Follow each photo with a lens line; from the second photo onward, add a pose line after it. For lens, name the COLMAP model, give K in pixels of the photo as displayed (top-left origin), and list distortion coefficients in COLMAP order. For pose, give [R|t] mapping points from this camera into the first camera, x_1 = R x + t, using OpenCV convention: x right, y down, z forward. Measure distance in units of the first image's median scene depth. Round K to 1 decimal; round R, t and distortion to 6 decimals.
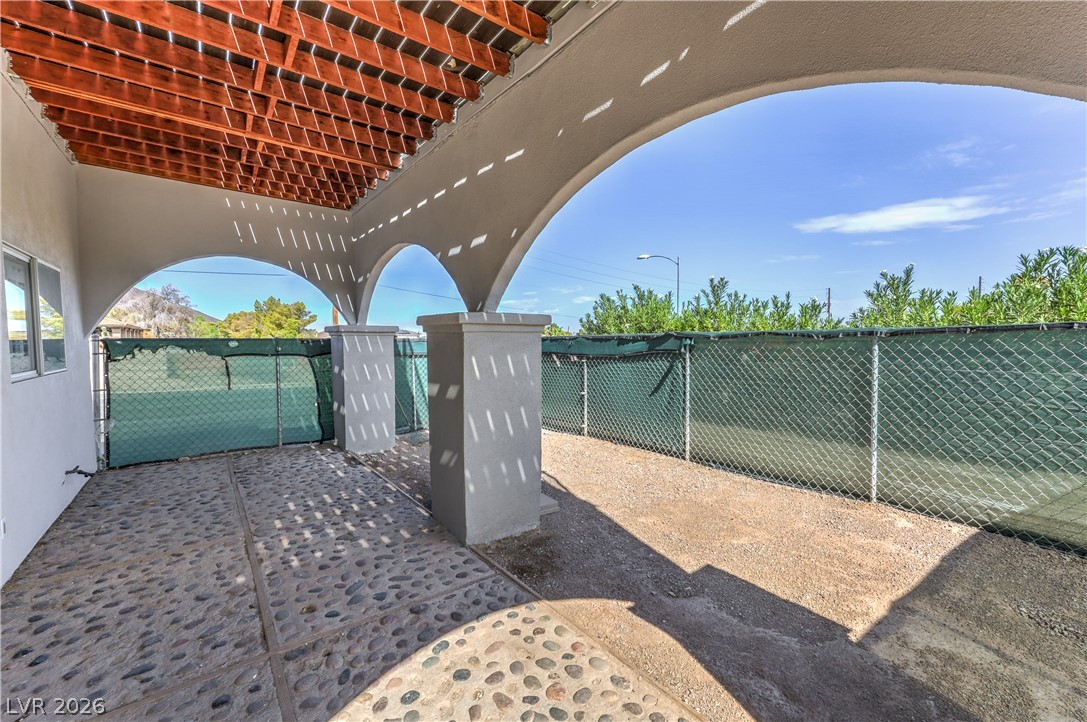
lens RADIAL K [[447.2, 0, 547.0], [0, 447.2, 346.0], [0, 0, 1]] dist [0.001640, 0.000172]
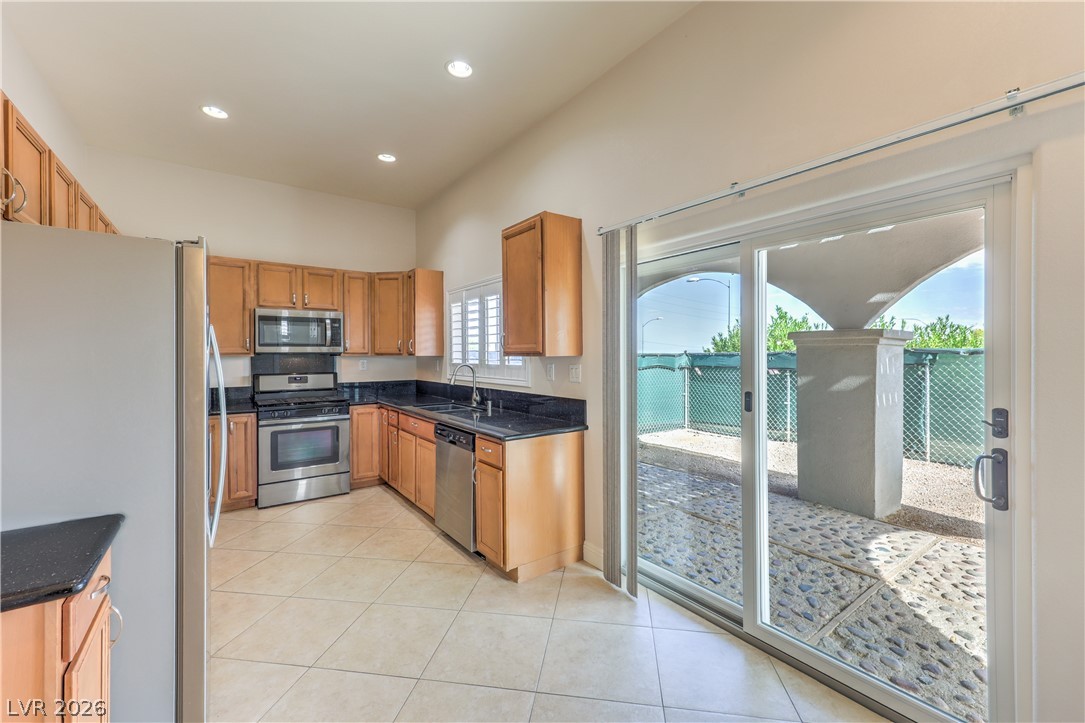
lens RADIAL K [[439.6, 0, 544.3], [0, 439.6, 348.6], [0, 0, 1]] dist [0.001522, 0.000172]
pose [[0.999746, 0.008043, -0.021040, -0.634141], [-0.008848, 0.999220, -0.038487, 0.021686], [0.020714, 0.038663, 0.999038, -0.142090]]
